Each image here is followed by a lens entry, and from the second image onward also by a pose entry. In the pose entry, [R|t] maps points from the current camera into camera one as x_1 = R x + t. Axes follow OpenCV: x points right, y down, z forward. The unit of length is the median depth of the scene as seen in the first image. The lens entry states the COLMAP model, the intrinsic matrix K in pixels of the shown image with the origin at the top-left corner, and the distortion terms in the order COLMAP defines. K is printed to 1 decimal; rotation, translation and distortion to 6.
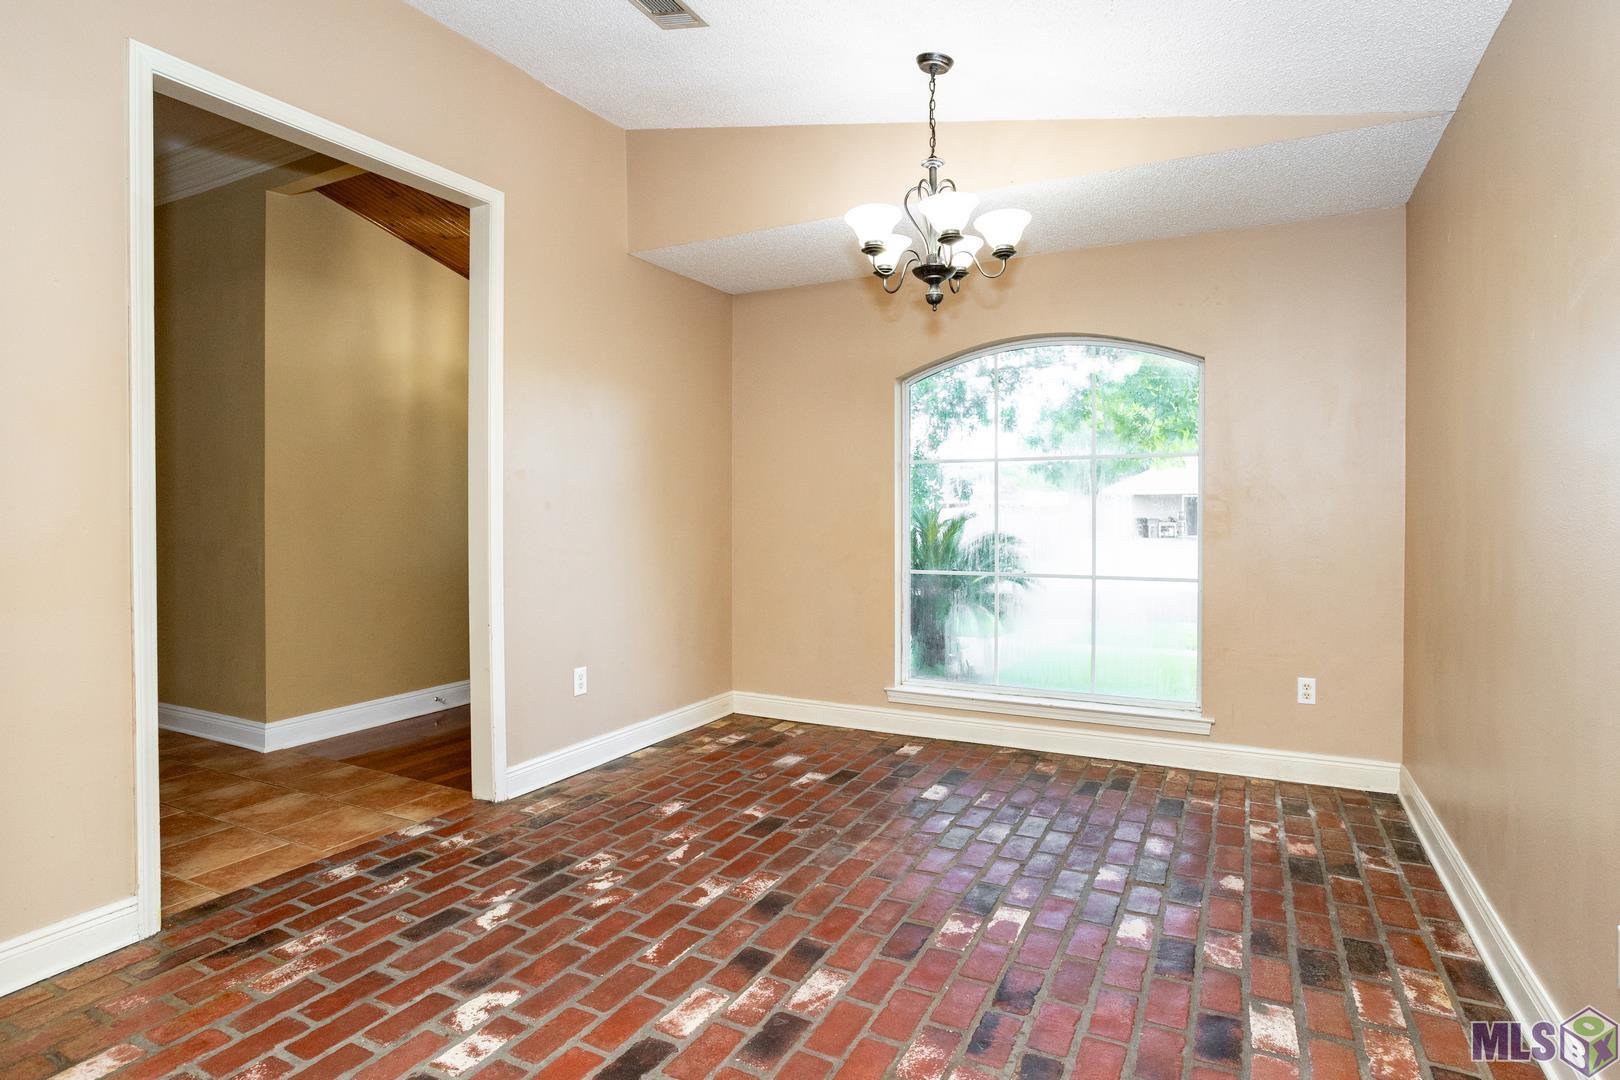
lens RADIAL K [[844.9, 0, 794.7], [0, 844.9, 524.2], [0, 0, 1]] dist [-0.025381, 0.000143]
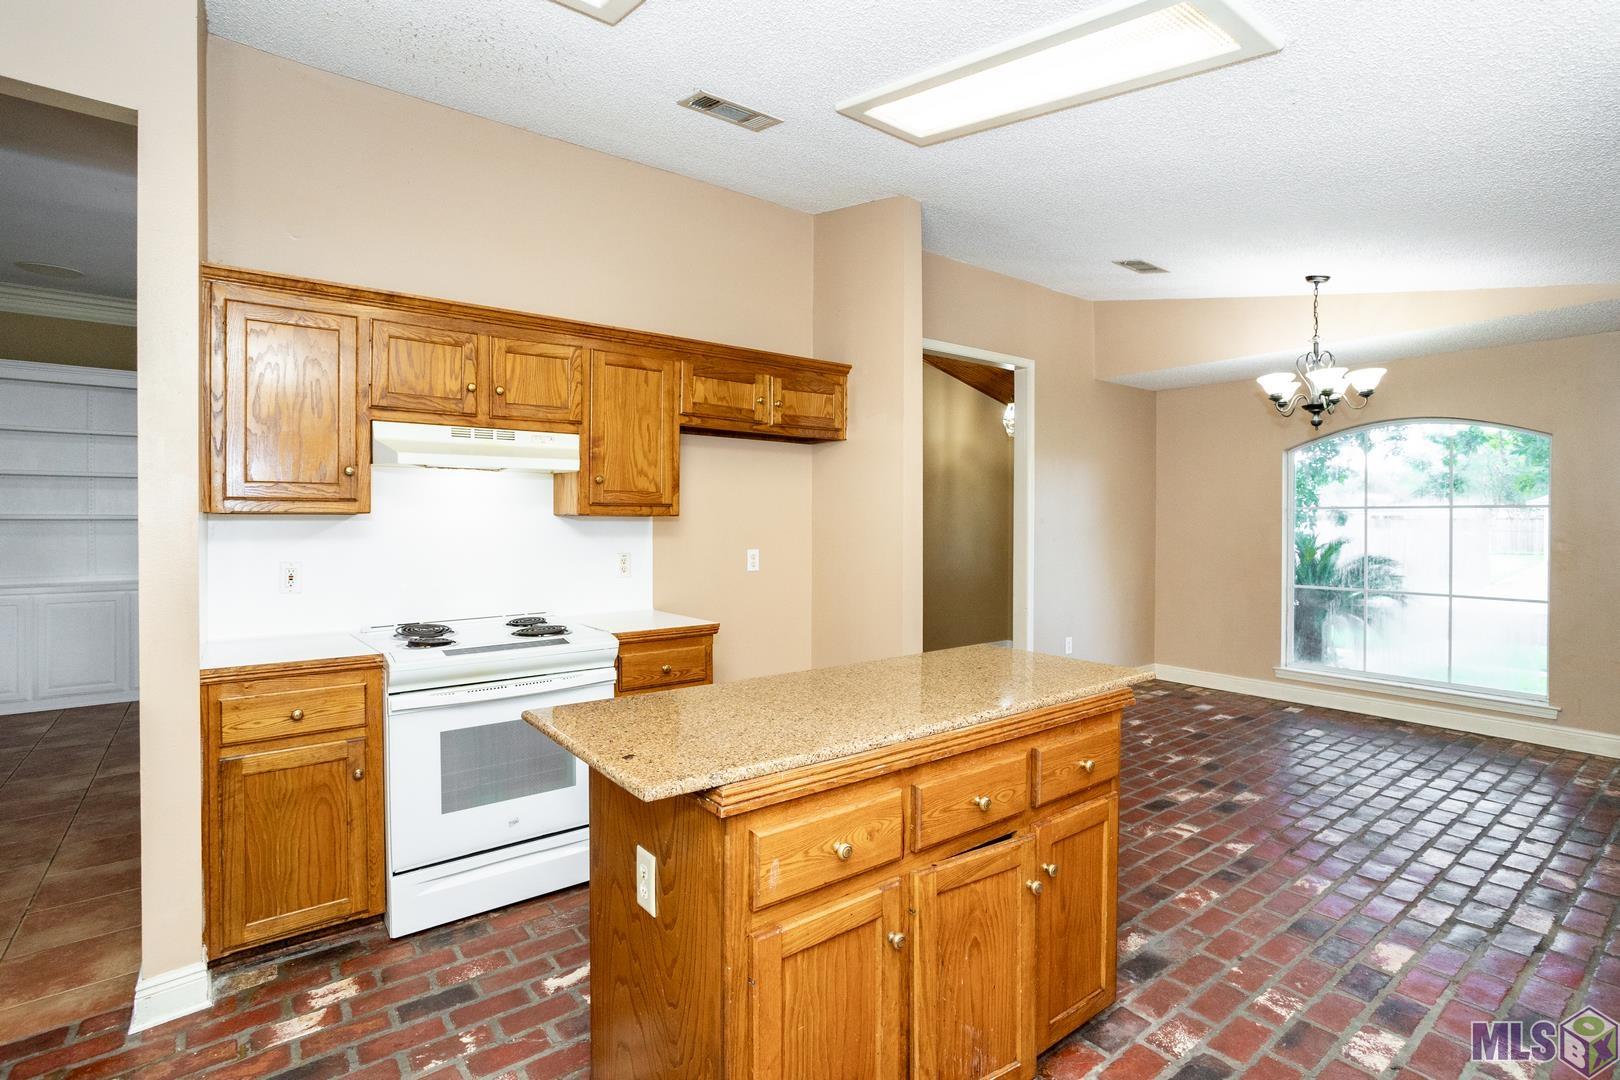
lens RADIAL K [[787.2, 0, 819.0], [0, 787.2, 525.1], [0, 0, 1]] dist [-0.038038, 0.021260]
pose [[0.922039, 0.007452, -0.387025, -0.112544], [-0.010094, 0.999938, -0.004795, -0.039155], [0.386965, 0.008328, 0.922057, -0.617551]]
